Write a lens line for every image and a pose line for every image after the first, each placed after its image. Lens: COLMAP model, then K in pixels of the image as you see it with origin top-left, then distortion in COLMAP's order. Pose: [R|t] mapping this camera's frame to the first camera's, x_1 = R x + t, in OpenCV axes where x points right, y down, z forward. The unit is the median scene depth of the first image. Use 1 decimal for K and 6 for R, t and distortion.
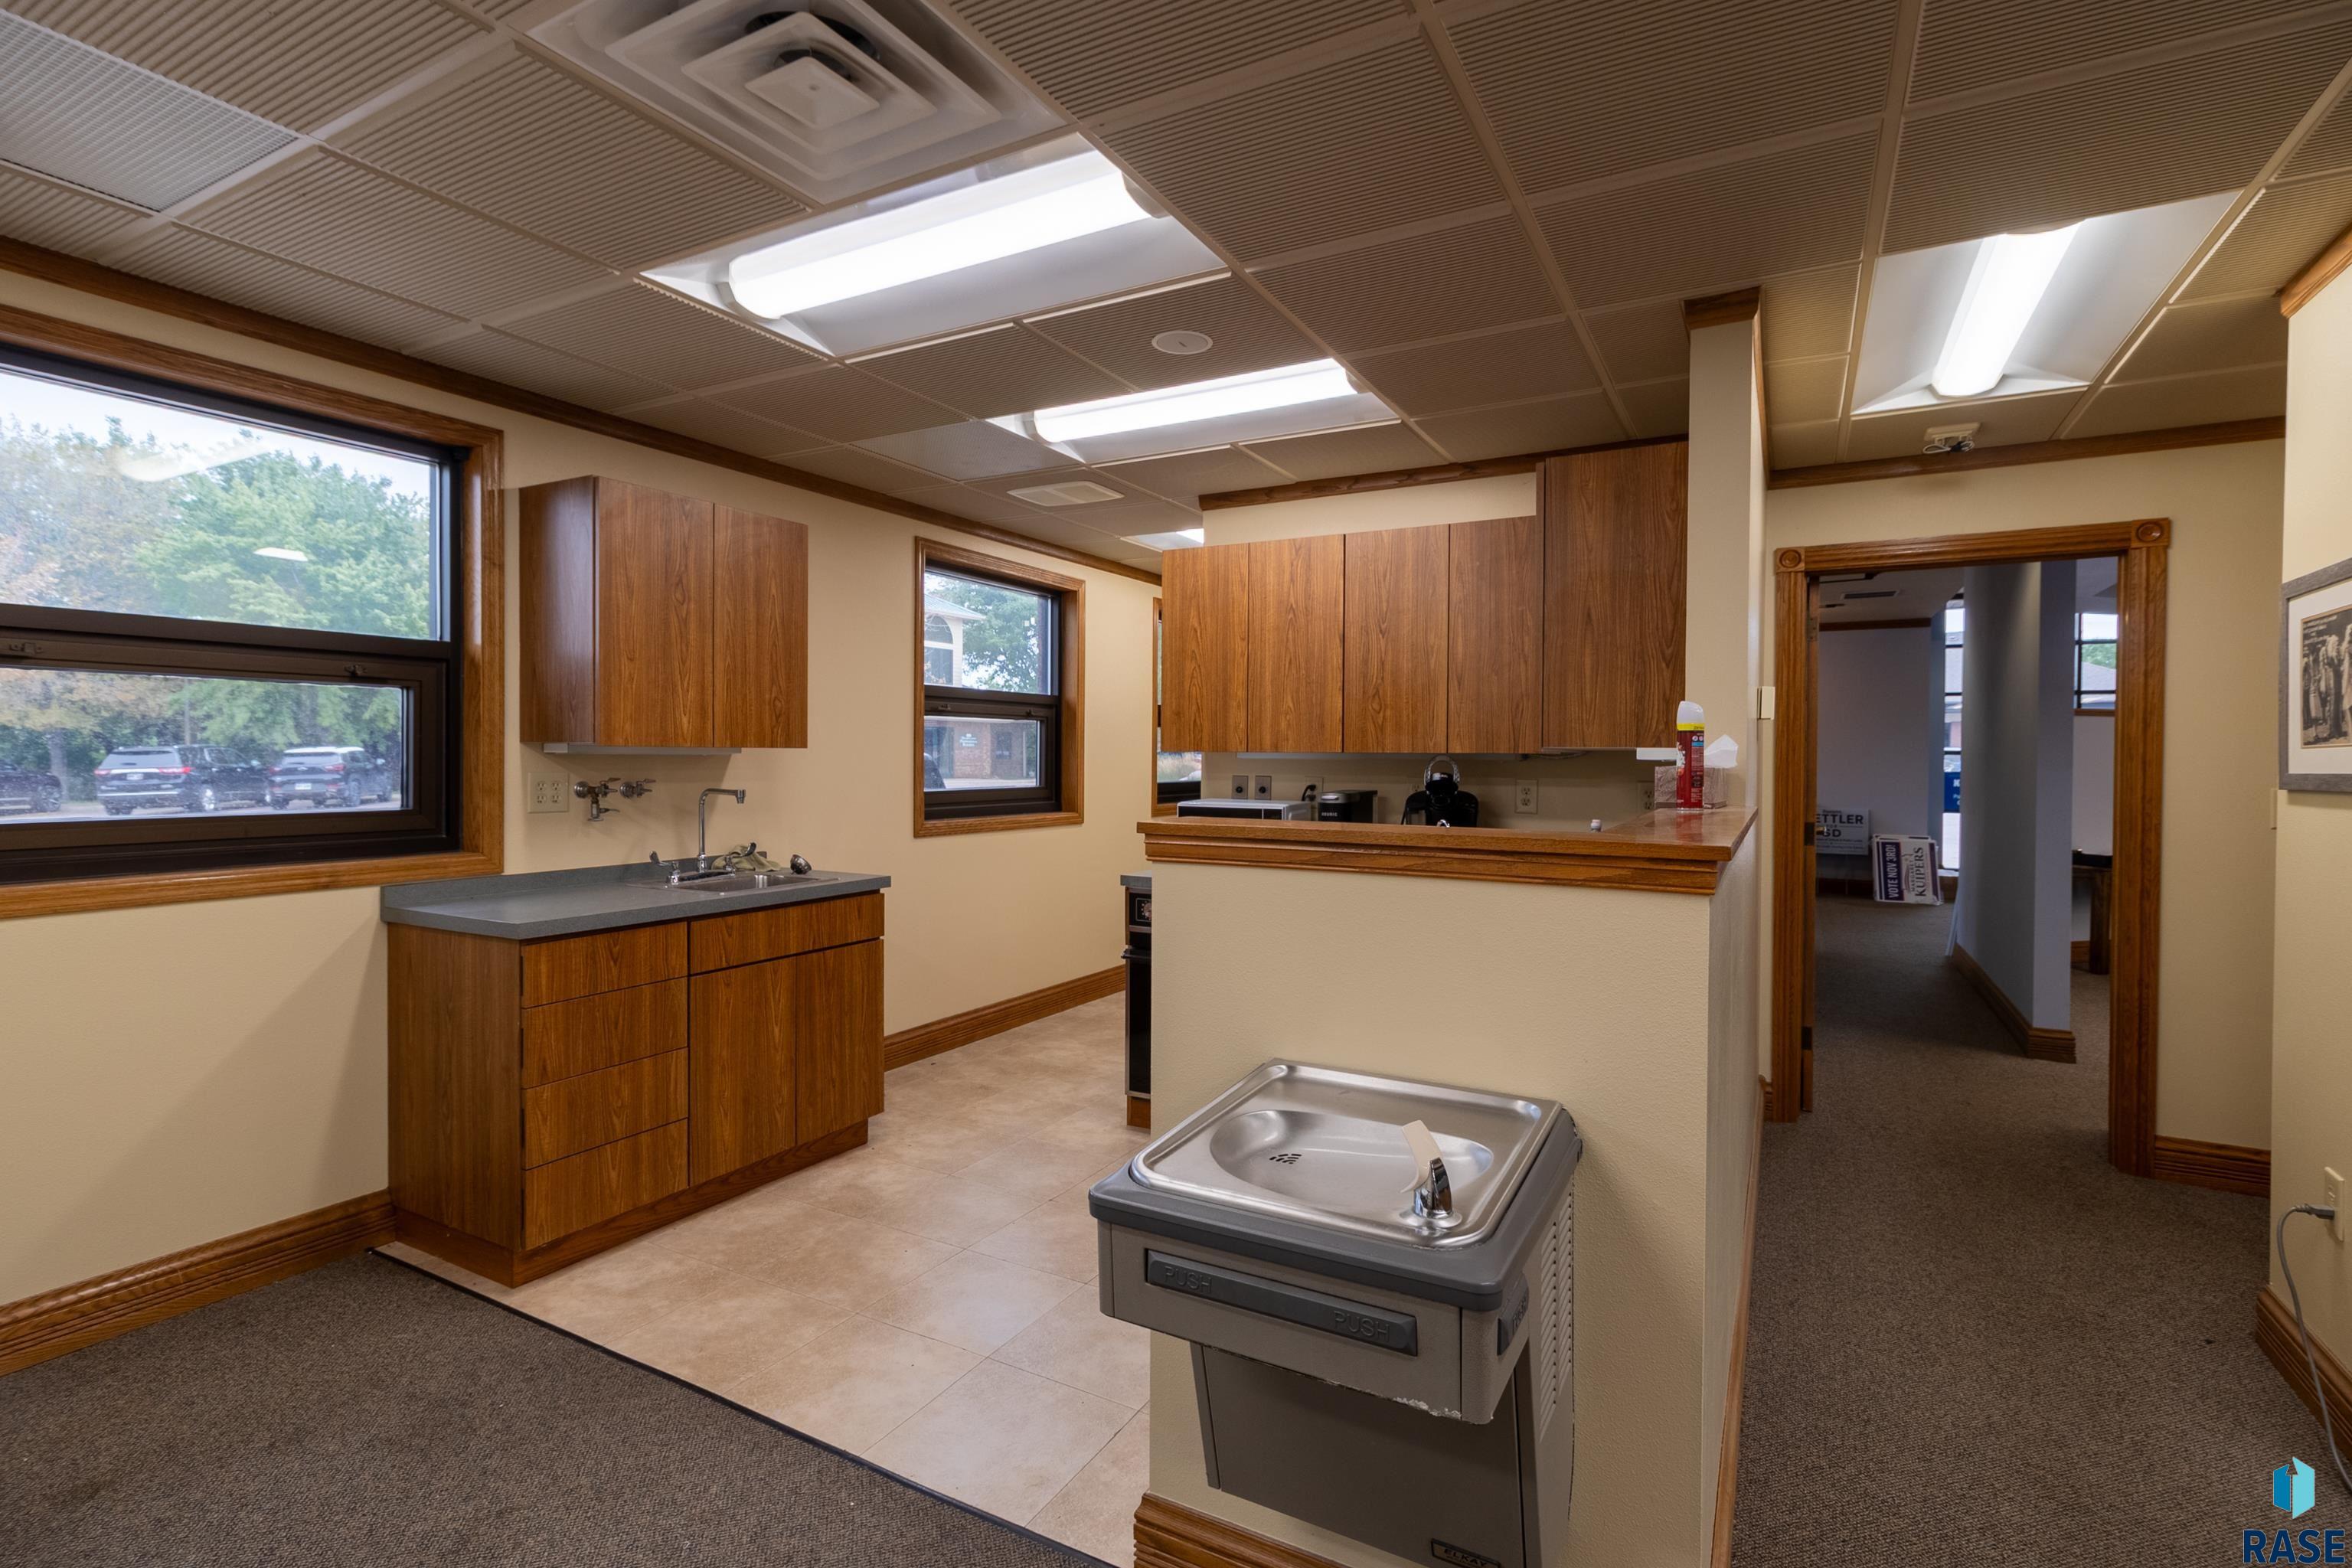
lens RADIAL K [[1090.5, 0, 1226.1], [0, 1090.5, 772.3], [0, 0, 1]] dist [0.000590, 0.000565]
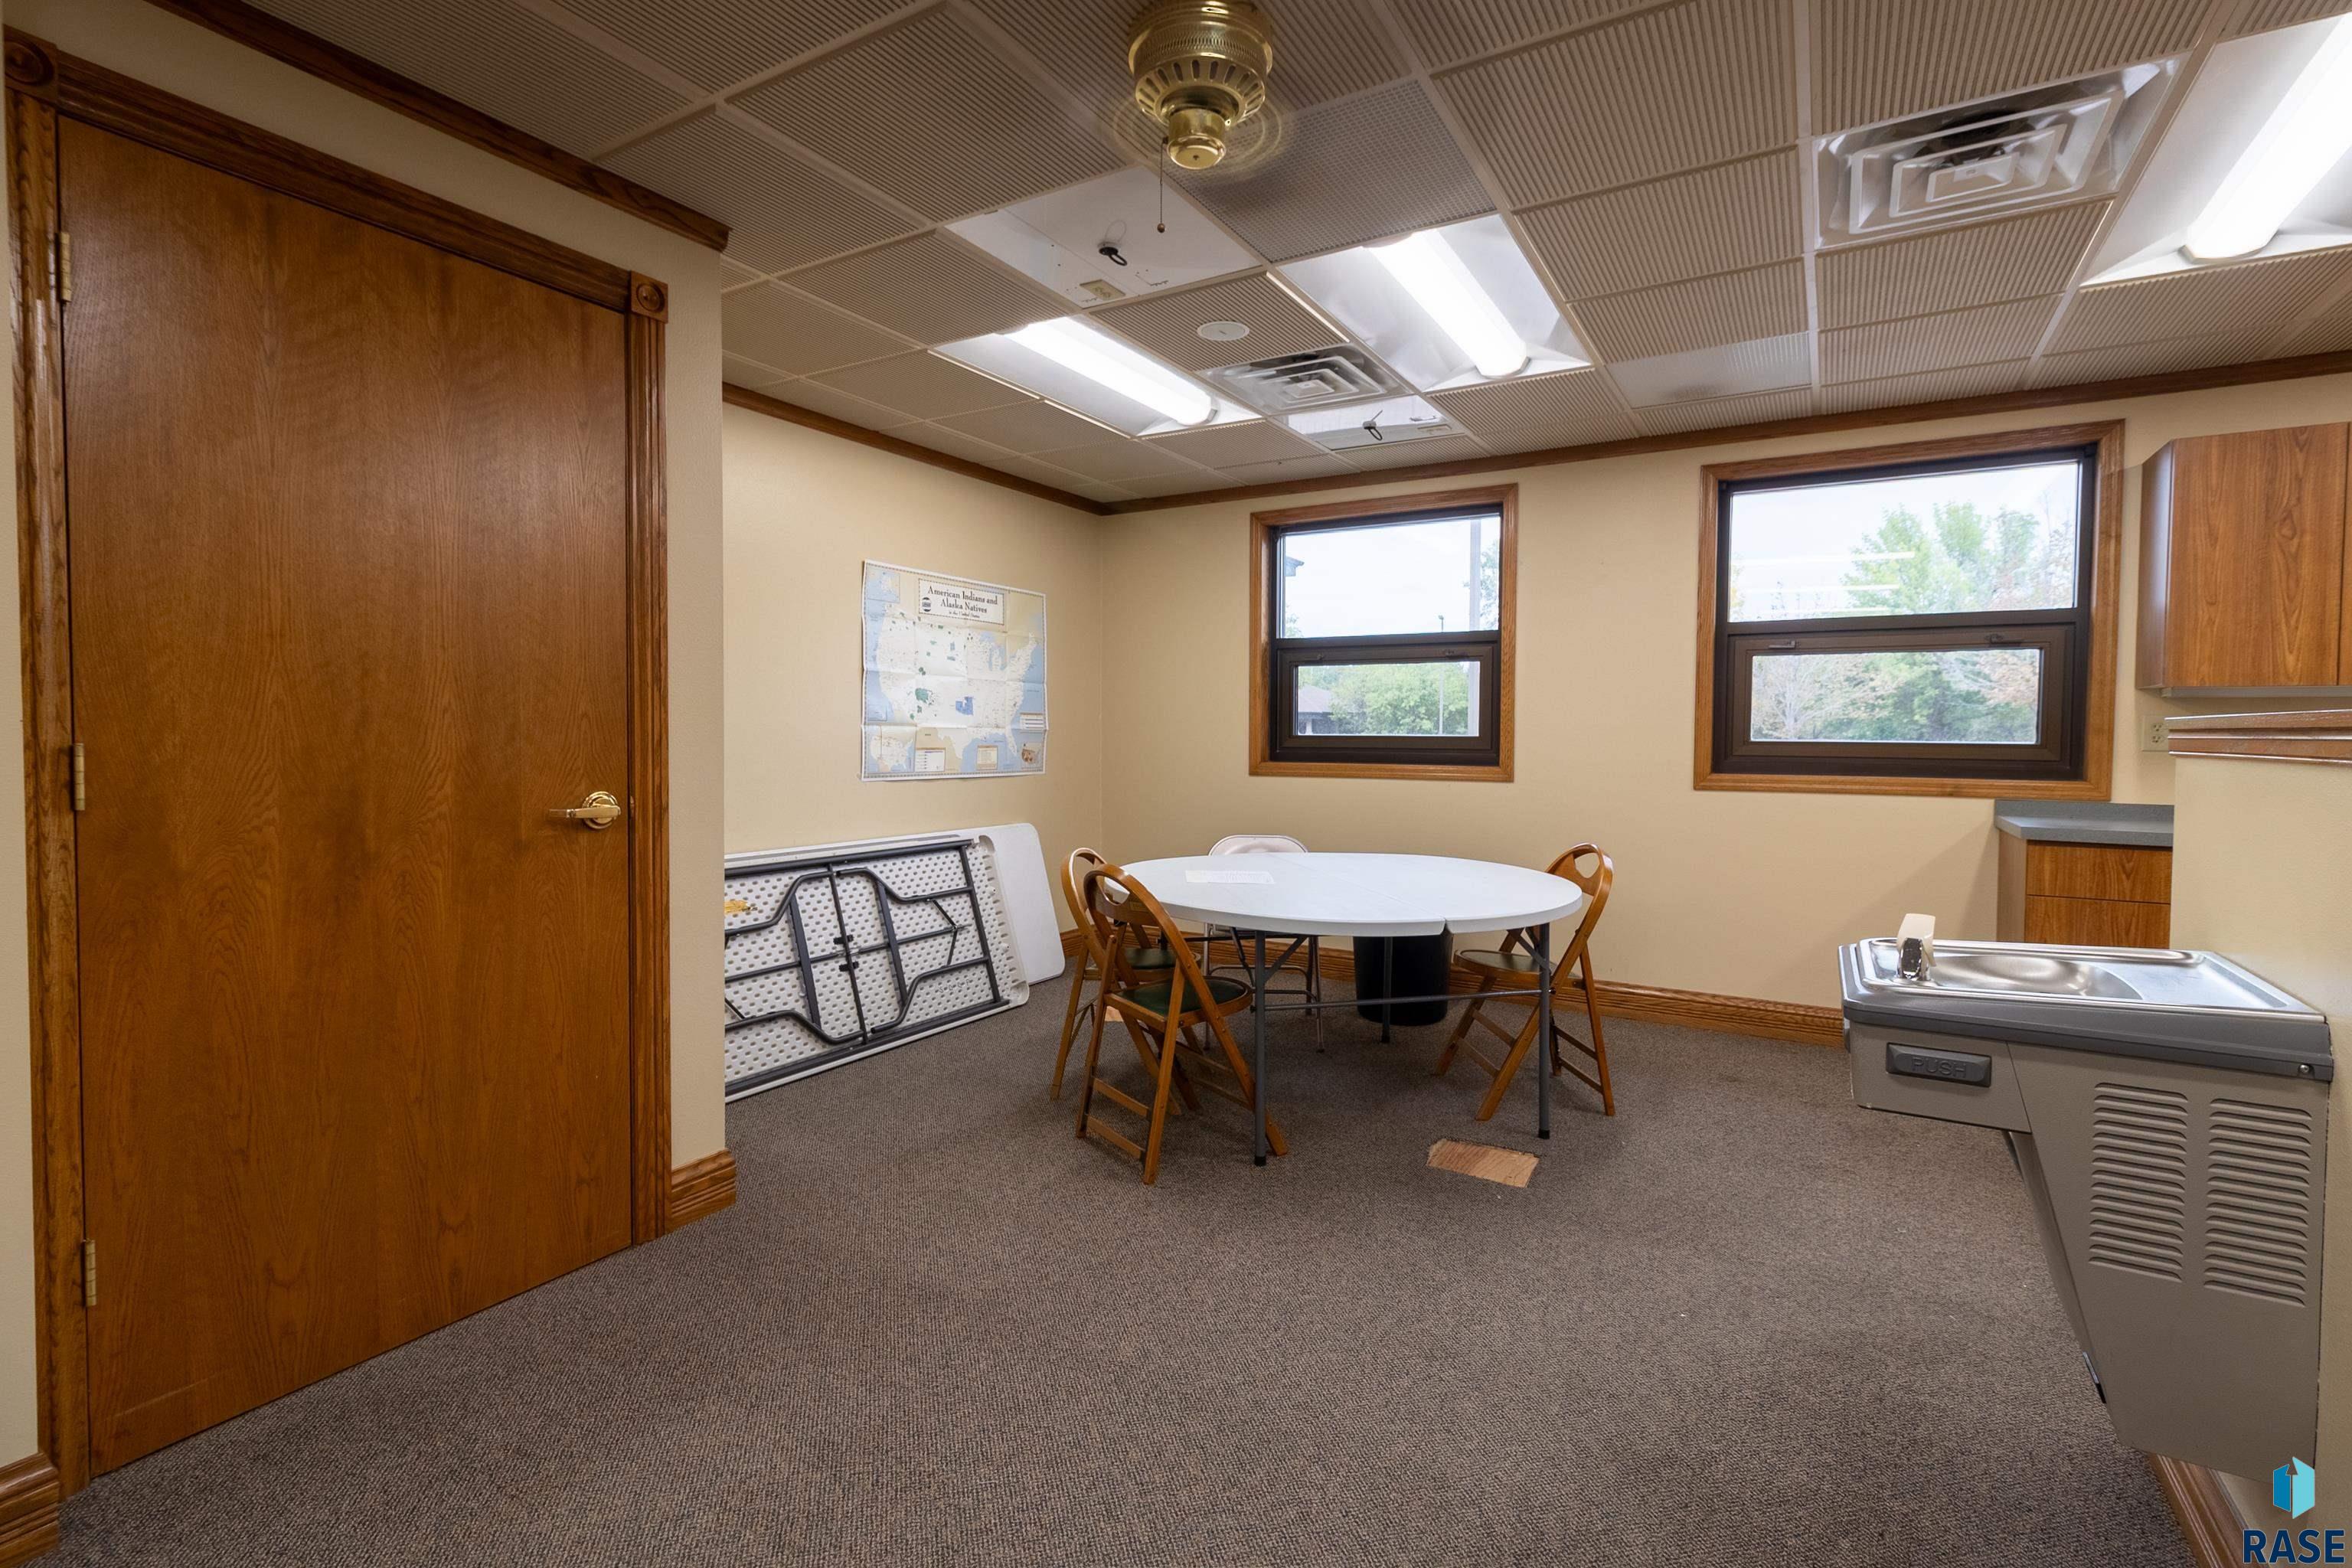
lens RADIAL K [[1090.5, 0, 1158.0], [0, 1090.5, 772.9], [0, 0, 1]] dist [0.000590, 0.000565]
pose [[-0.057491, 0.032868, -0.997805, 0.510304], [-0.023760, 0.999130, 0.034281, 0.042541], [0.998063, 0.025678, -0.056661, 0.046742]]
